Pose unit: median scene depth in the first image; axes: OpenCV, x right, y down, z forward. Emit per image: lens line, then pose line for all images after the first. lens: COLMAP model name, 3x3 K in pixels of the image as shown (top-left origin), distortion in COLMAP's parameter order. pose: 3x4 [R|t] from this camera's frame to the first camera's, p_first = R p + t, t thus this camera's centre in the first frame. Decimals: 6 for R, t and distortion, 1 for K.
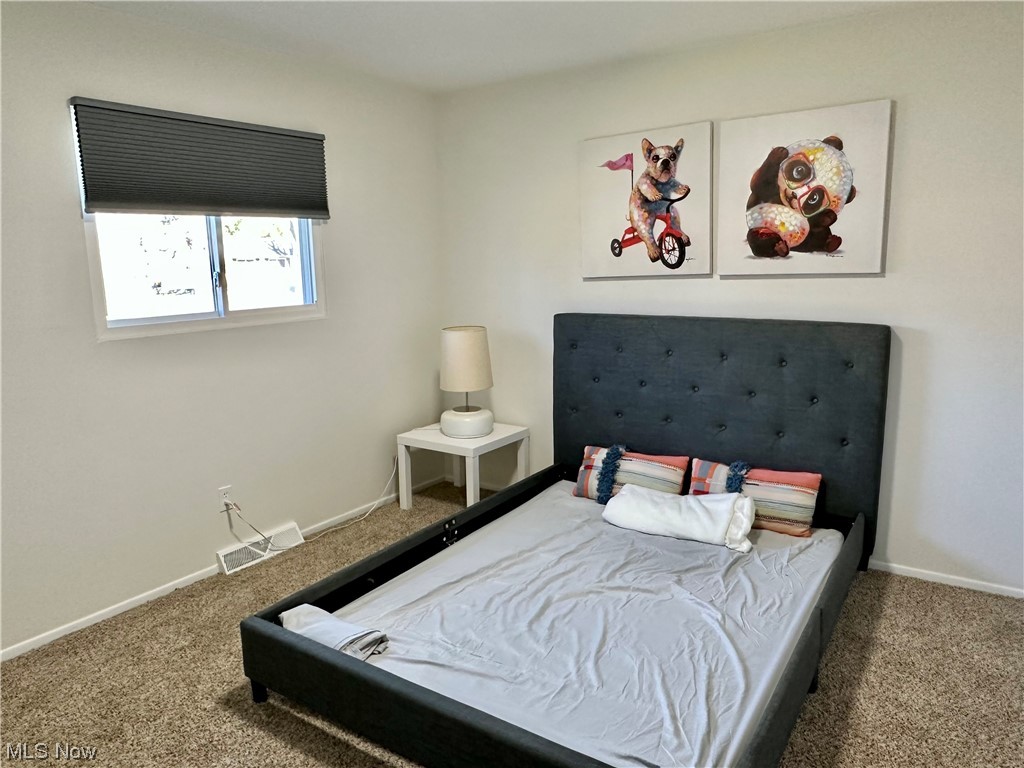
lens RADIAL K [[726.3, 0, 512.3], [0, 726.3, 388.3], [0, 0, 1]] dist [0.005999, -0.004169]
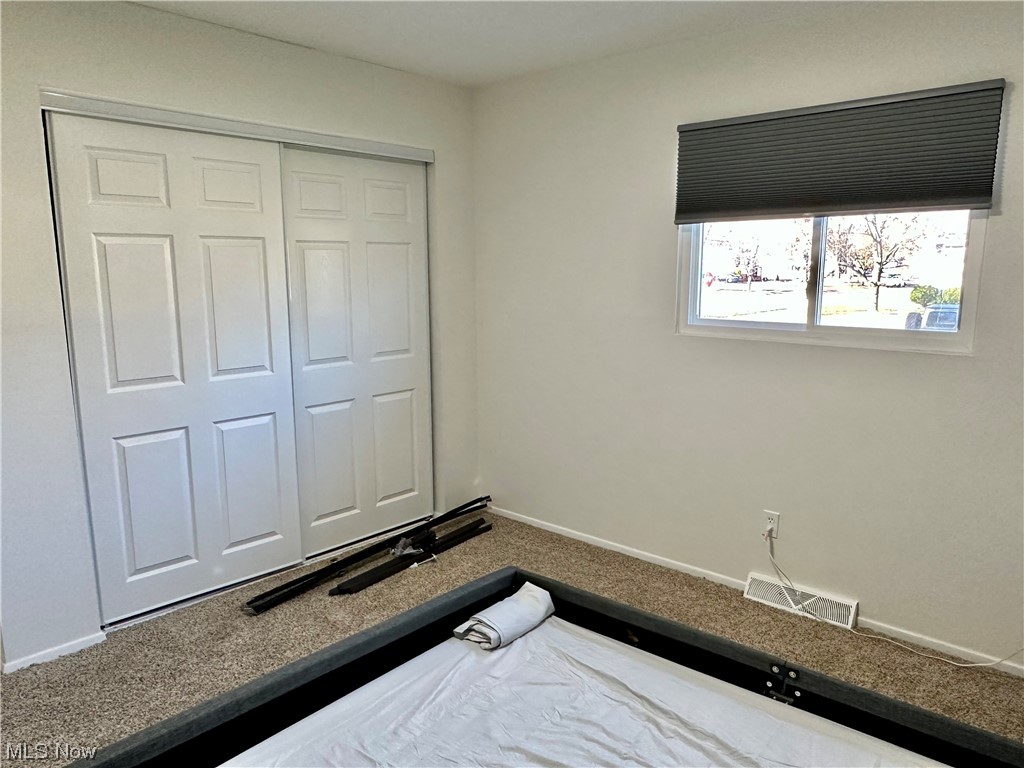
lens RADIAL K [[726.3, 0, 512.3], [0, 726.3, 388.3], [0, 0, 1]] dist [0.005999, -0.004169]
pose [[-0.126682, 0.185948, -0.974359, 0.544766], [-0.177876, 0.962092, 0.206733, -0.155014], [0.975865, 0.199505, -0.088804, 0.767434]]
